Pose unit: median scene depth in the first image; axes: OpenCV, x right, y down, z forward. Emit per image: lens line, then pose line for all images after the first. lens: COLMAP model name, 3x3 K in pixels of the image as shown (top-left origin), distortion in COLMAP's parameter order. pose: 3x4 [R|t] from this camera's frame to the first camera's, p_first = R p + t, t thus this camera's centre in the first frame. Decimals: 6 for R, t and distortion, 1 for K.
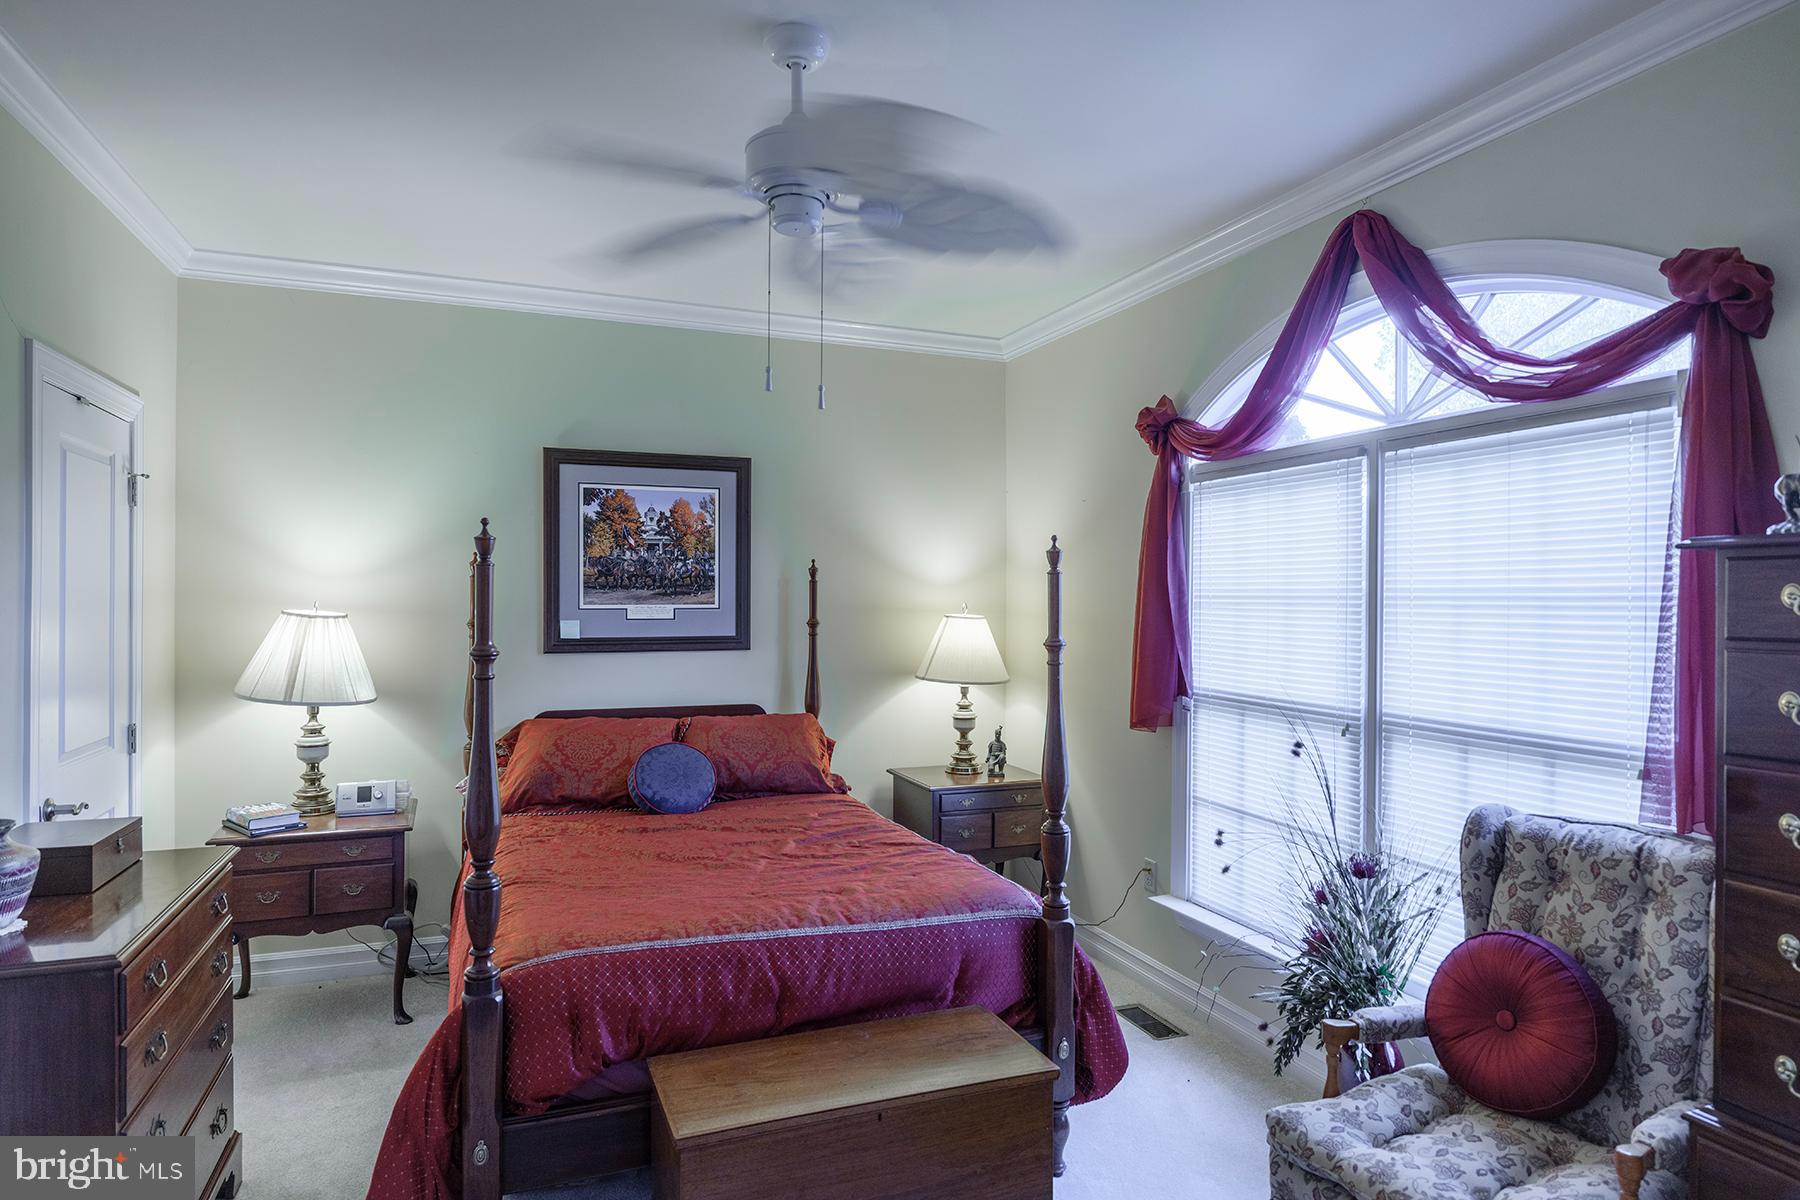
lens RADIAL K [[1049.6, 0, 901.8], [0, 1049.6, 612.7], [0, 0, 1]] dist [-0.006696, 0.000165]
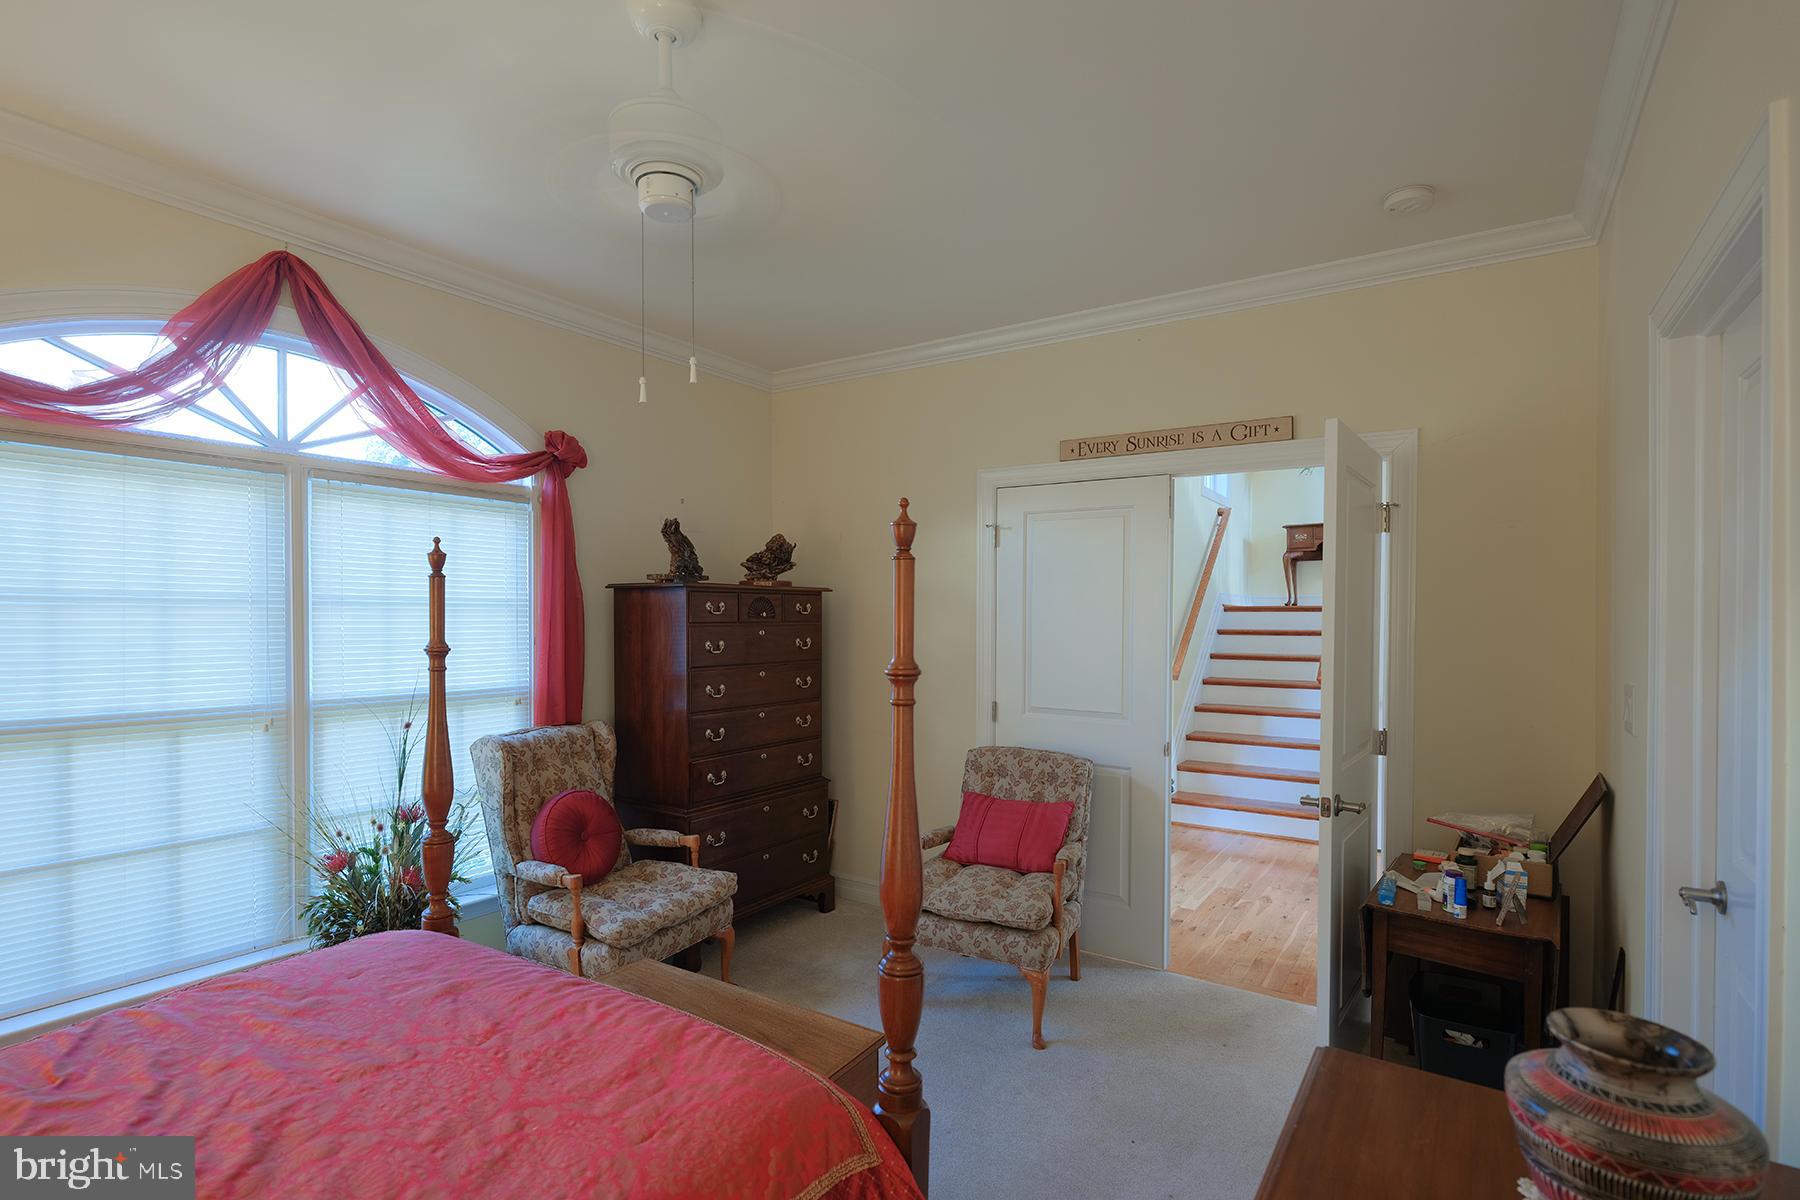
lens RADIAL K [[851.3, 0, 898.4], [0, 851.3, 600.4], [0, 0, 1]] dist [-0.005702, 0.000547]
pose [[-0.573739, 0.005396, 0.819020, -0.747478], [0.001750, 0.999984, -0.005363, -0.010331], [-0.819036, -0.001644, -0.573740, 1.102073]]
